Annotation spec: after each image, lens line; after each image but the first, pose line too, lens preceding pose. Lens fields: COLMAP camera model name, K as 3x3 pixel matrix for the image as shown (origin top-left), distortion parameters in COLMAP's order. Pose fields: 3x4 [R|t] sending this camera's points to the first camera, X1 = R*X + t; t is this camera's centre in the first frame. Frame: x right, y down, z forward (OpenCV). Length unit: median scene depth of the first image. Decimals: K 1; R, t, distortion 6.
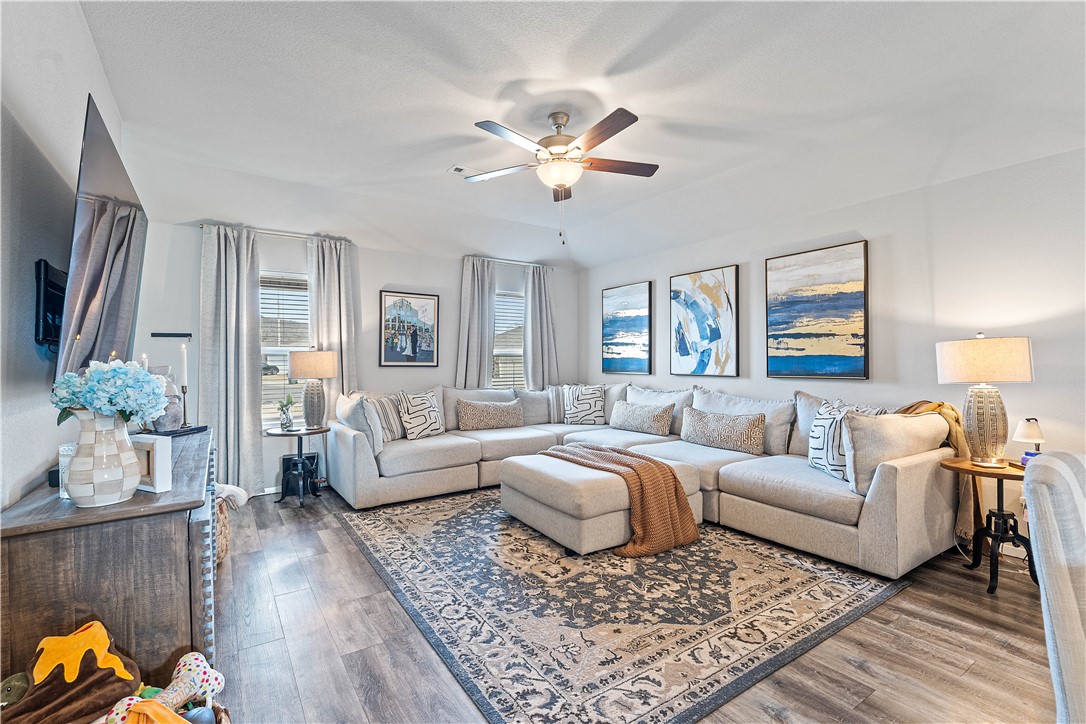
lens RADIAL K [[490.0, 0, 542.0], [0, 490.0, 360.1], [0, 0, 1]] dist [0.000127, 0.000021]
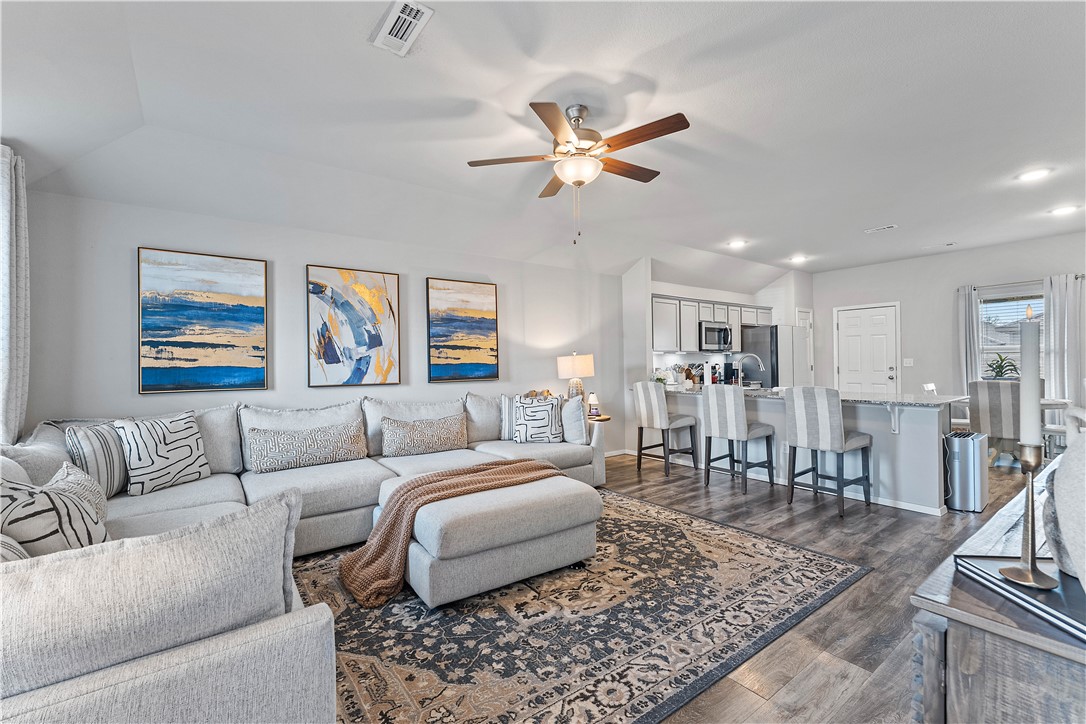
lens RADIAL K [[458.5, 0, 543.0], [0, 458.5, 362.0], [0, 0, 1]] dist [-0.001802, 0.000075]
pose [[-0.047727, 0.010342, 0.998807, -0.597072], [0.013017, 0.999868, -0.009731, 0.001111], [-0.998776, 0.012537, -0.047855, 0.785601]]
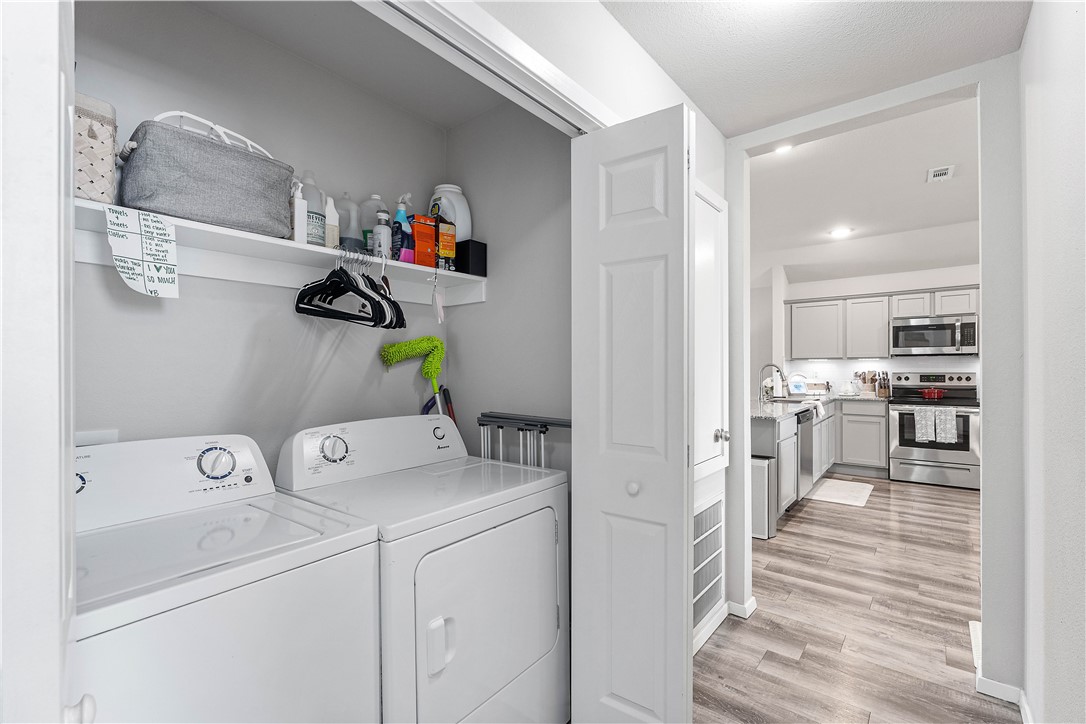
lens RADIAL K [[475.5, 0, 544.4], [0, 475.5, 370.7], [0, 0, 1]] dist [0.001560, 0.000256]
pose [[0.957235, 0.001969, 0.289303, -0.338214], [-0.003471, 0.999983, 0.004681, -0.008556], [-0.289289, -0.005485, 0.957226, -0.761924]]
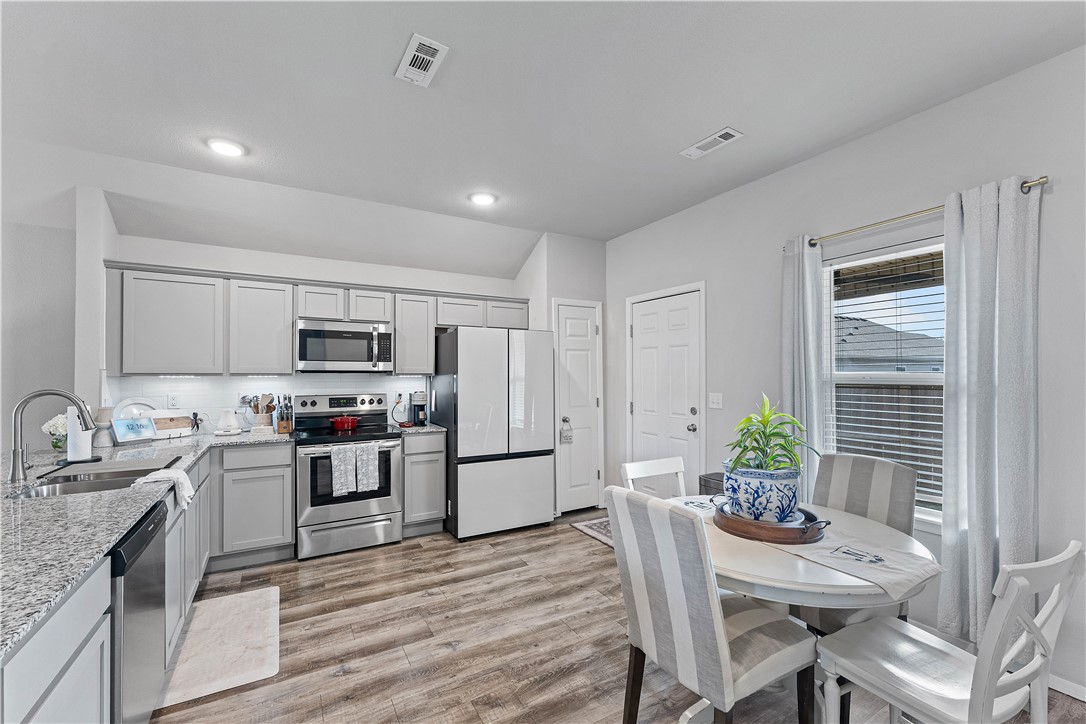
lens RADIAL K [[447.6, 0, 540.4], [0, 447.6, 369.3], [0, 0, 1]] dist [-0.004578, -0.000141]
pose [[0.069594, 0.019115, 0.997392, 0.130758], [-0.001394, 0.999817, -0.019064, -0.035702], [-0.997574, -0.000063, 0.069608, -0.316243]]
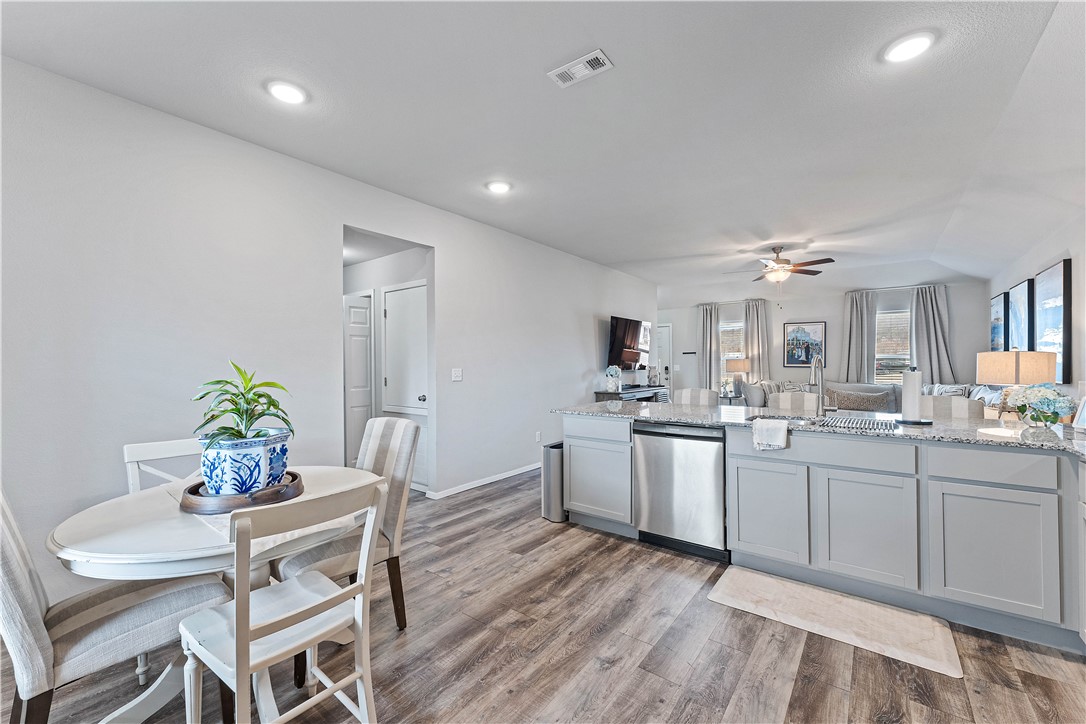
lens RADIAL K [[437.9, 0, 543.0], [0, 437.9, 362.0], [0, 0, 1]] dist [0.000032, -0.000036]
pose [[0.319398, 0.001692, -0.947619, 1.027663], [0.006527, 0.999971, 0.003985, -0.018851], [0.947598, -0.007458, 0.319377, -0.369466]]
